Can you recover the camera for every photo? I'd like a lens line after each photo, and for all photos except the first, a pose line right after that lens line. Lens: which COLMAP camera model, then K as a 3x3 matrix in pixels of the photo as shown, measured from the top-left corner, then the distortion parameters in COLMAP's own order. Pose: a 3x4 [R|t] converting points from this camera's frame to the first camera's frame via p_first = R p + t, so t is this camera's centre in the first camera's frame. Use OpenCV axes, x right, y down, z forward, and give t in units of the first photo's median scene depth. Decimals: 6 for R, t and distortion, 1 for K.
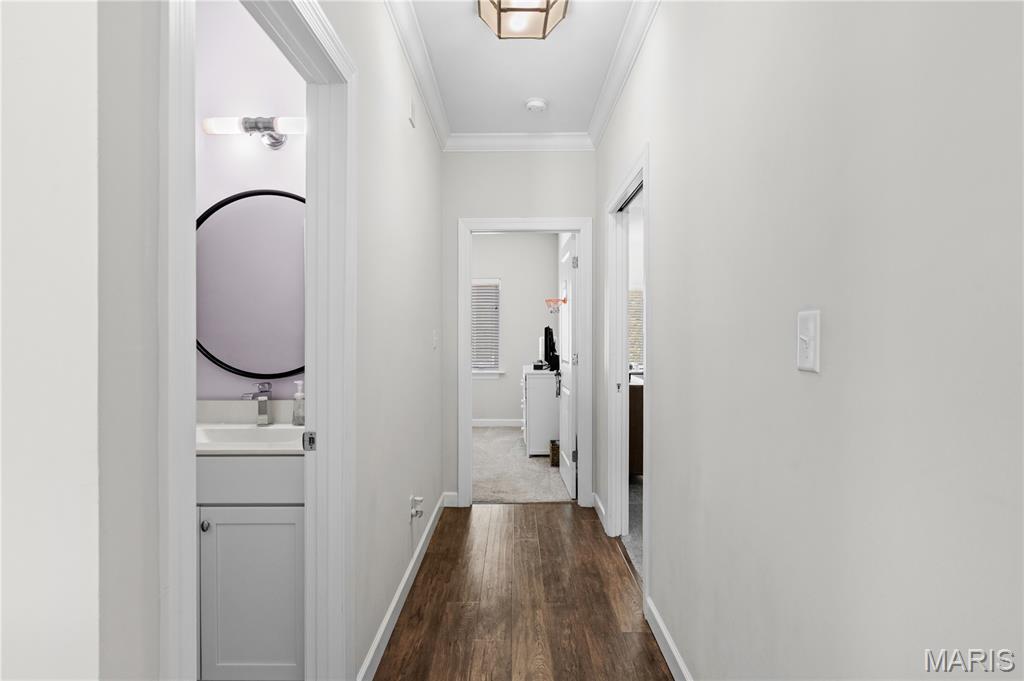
lens RADIAL K [[527.1, 0, 512.0], [0, 527.1, 340.5], [0, 0, 1]] dist [-0.000191, -0.000012]
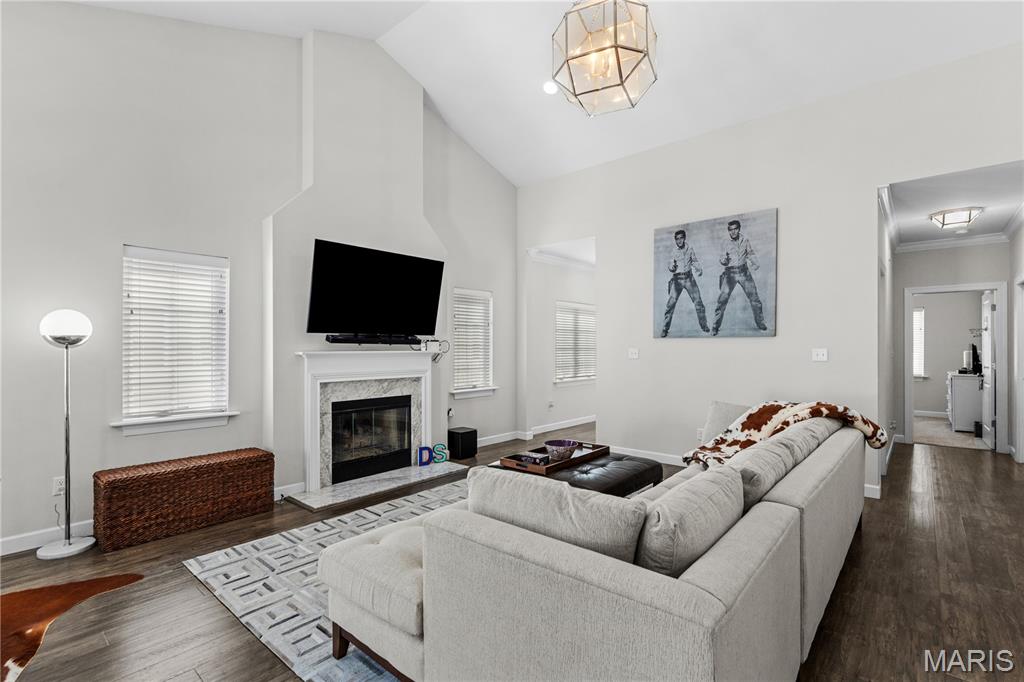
lens RADIAL K [[464.9, 0, 527.3], [0, 464.9, 347.2], [0, 0, 1]] dist [0.001544, 0.000470]
pose [[0.764154, -0.000861, -0.645033, -0.049971], [-0.005501, 0.999954, -0.007851, -0.002029], [0.645010, 0.009548, 0.764114, -0.940213]]
